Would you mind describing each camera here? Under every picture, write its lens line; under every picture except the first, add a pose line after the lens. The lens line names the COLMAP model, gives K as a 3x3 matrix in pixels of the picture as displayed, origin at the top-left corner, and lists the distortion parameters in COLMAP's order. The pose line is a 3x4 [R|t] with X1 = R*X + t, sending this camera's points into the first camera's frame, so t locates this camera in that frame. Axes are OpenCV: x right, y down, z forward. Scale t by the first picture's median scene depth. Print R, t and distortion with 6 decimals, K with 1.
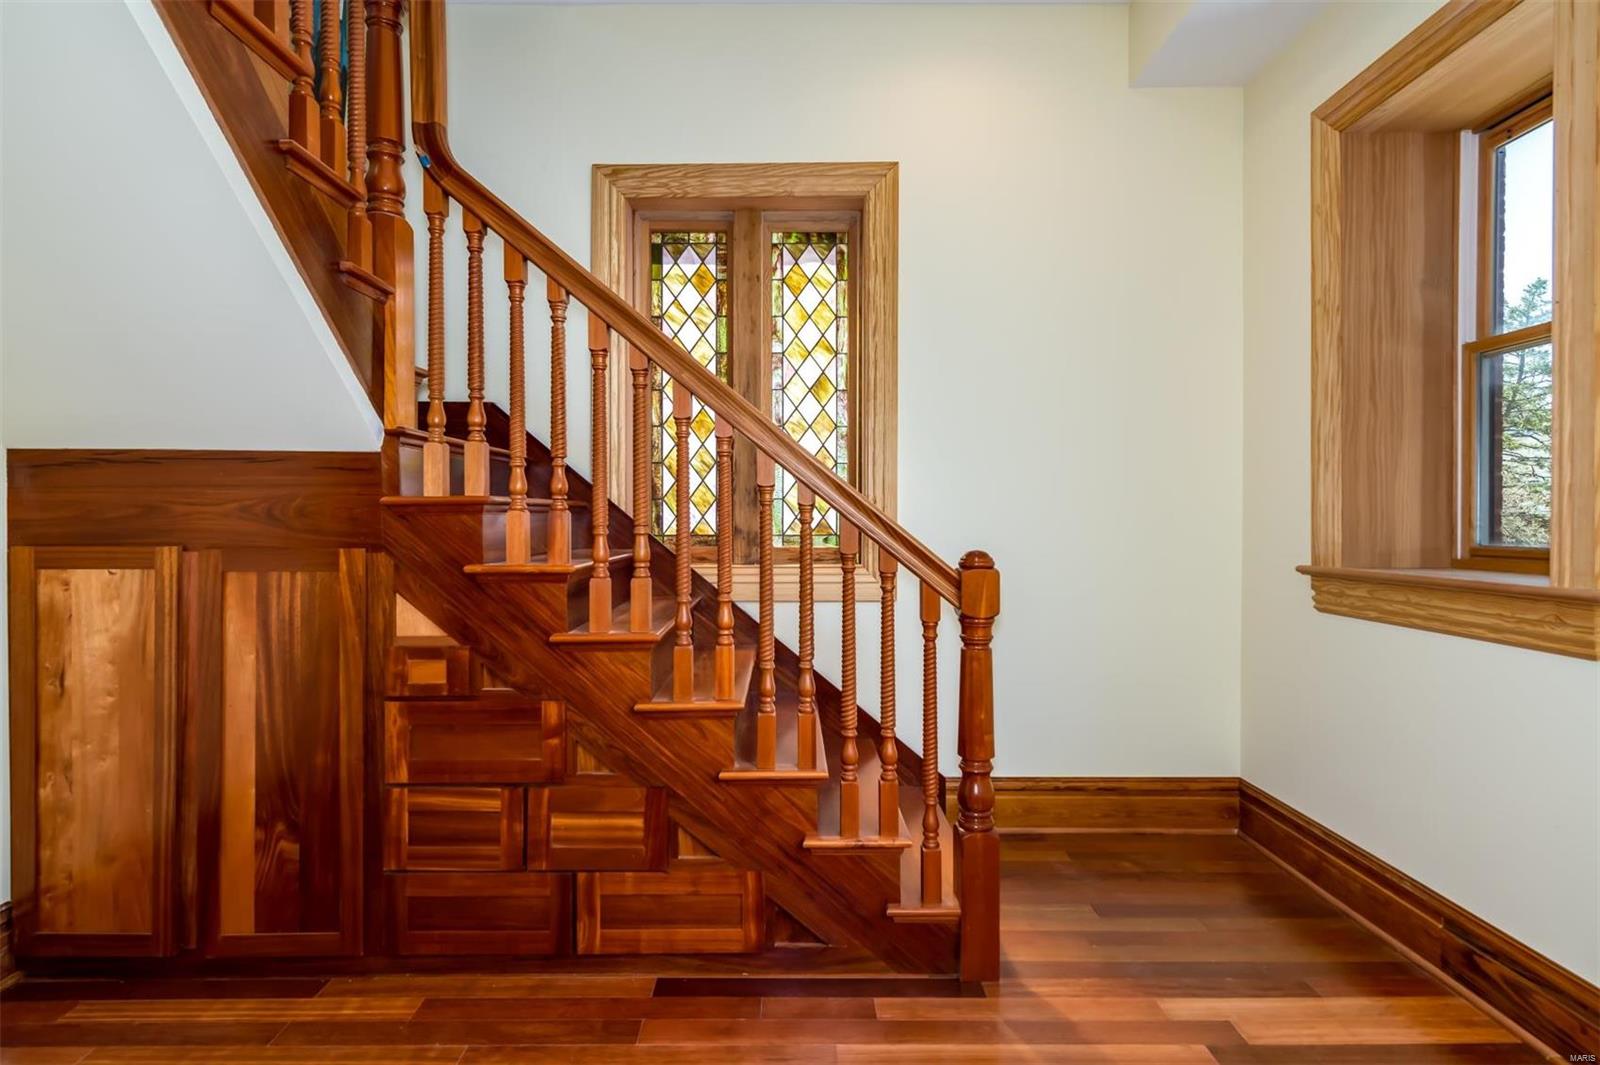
lens RADIAL K [[794.5, 0, 795.5], [0, 794.5, 520.9], [0, 0, 1]] dist [0.002369, -0.001645]
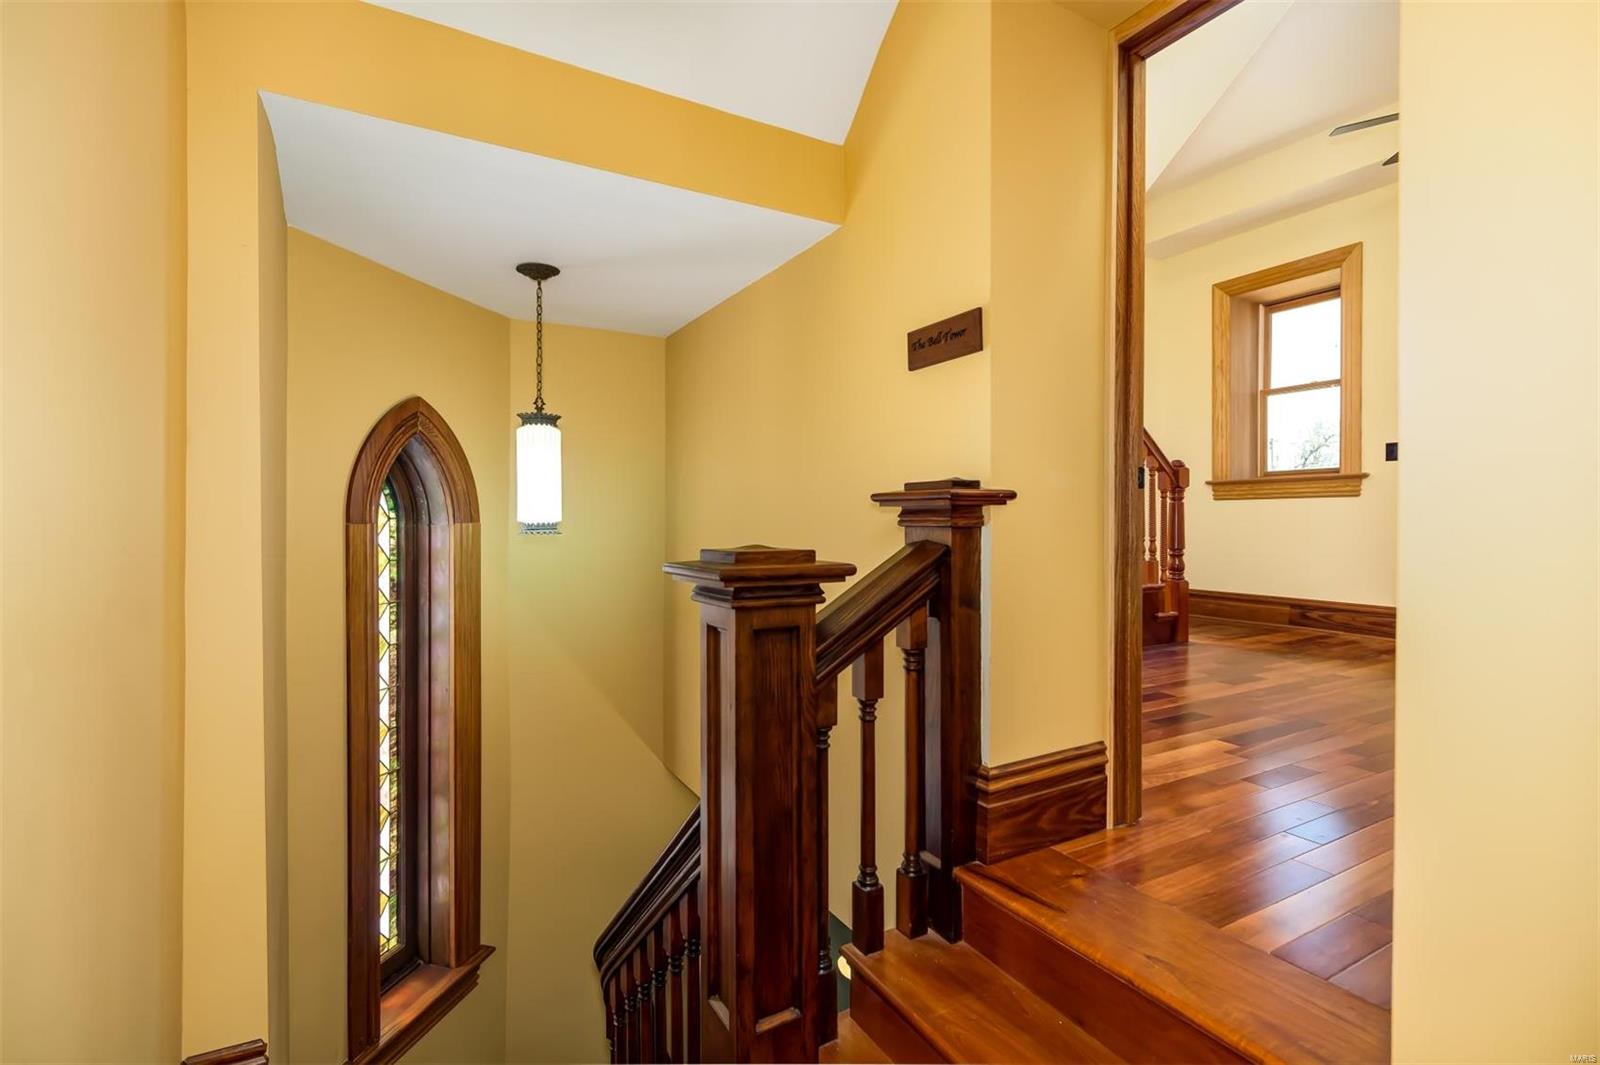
lens RADIAL K [[746.7, 0, 792.7], [0, 746.7, 517.1], [0, 0, 1]] dist [0.032028, 0.000002]
pose [[0.860021, 0.009465, 0.510171, -1.873786], [-0.005643, 0.999943, -0.009039, 0.232849], [-0.510228, 0.004895, 0.860025, -0.323734]]
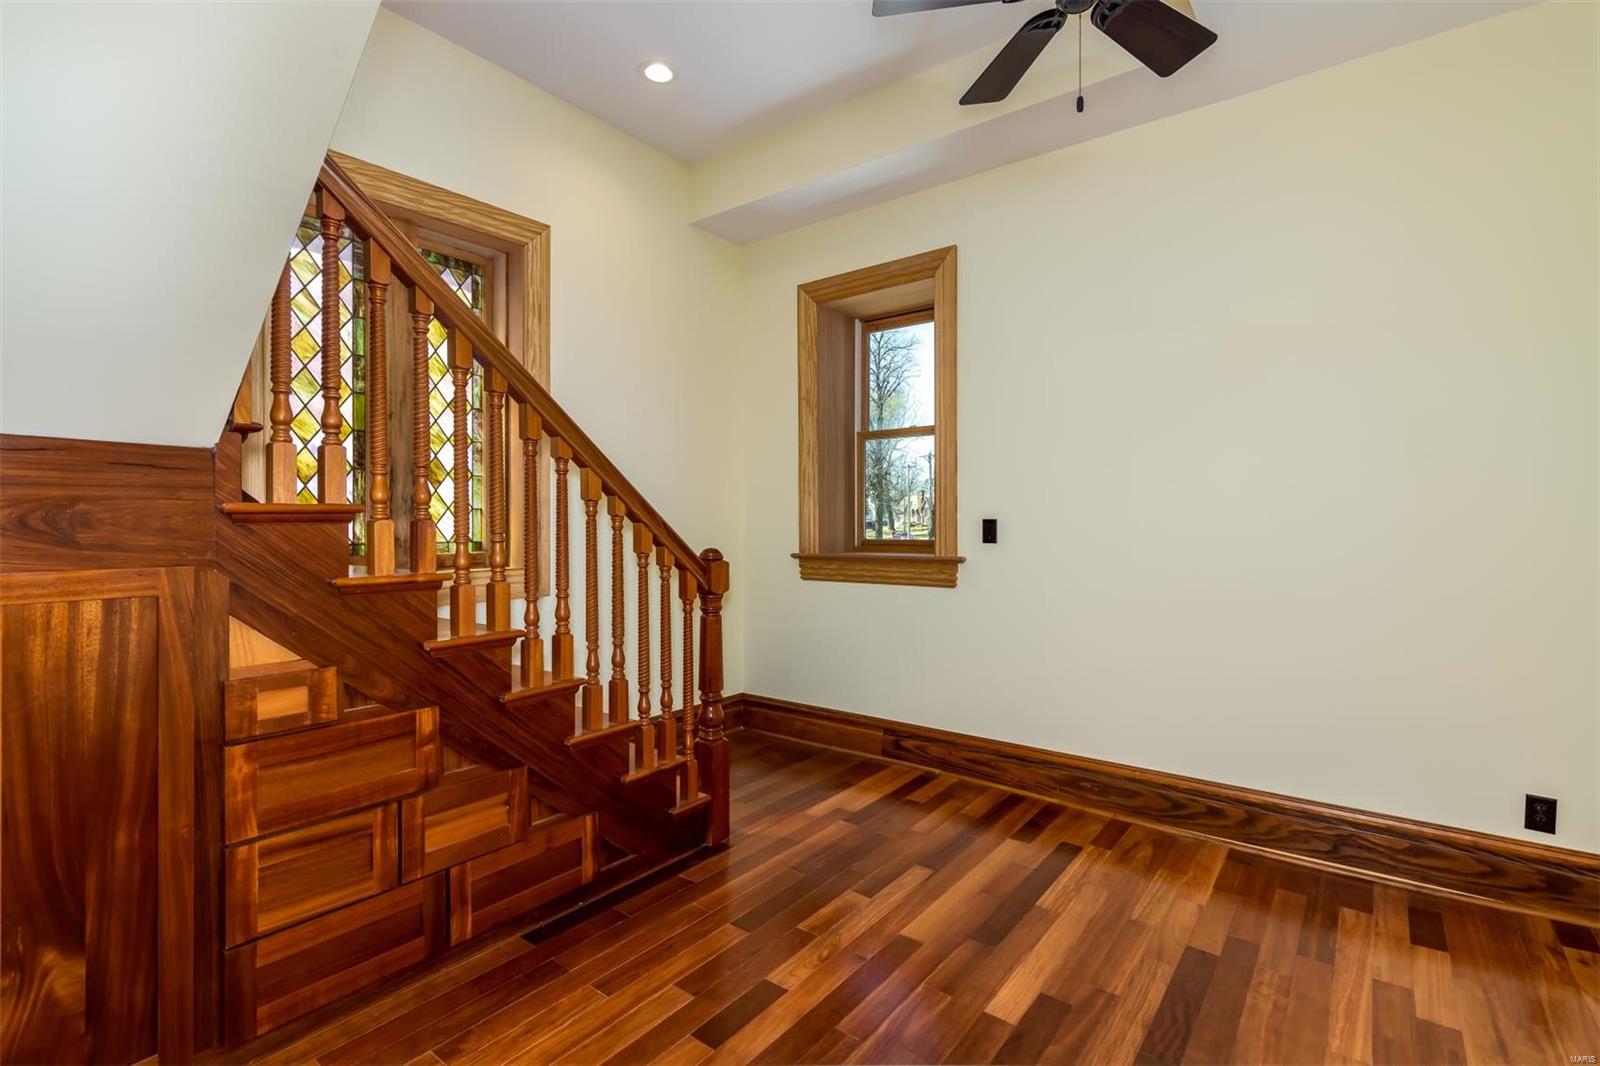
lens RADIAL K [[749.2, 0, 789.6], [0, 749.2, 520.3], [0, 0, 1]] dist [0.002472, -0.001549]
pose [[0.613993, 0.002128, 0.789308, -0.768193], [0.004369, 0.999972, -0.006094, -0.004538], [-0.789299, 0.007190, 0.613967, 0.045834]]
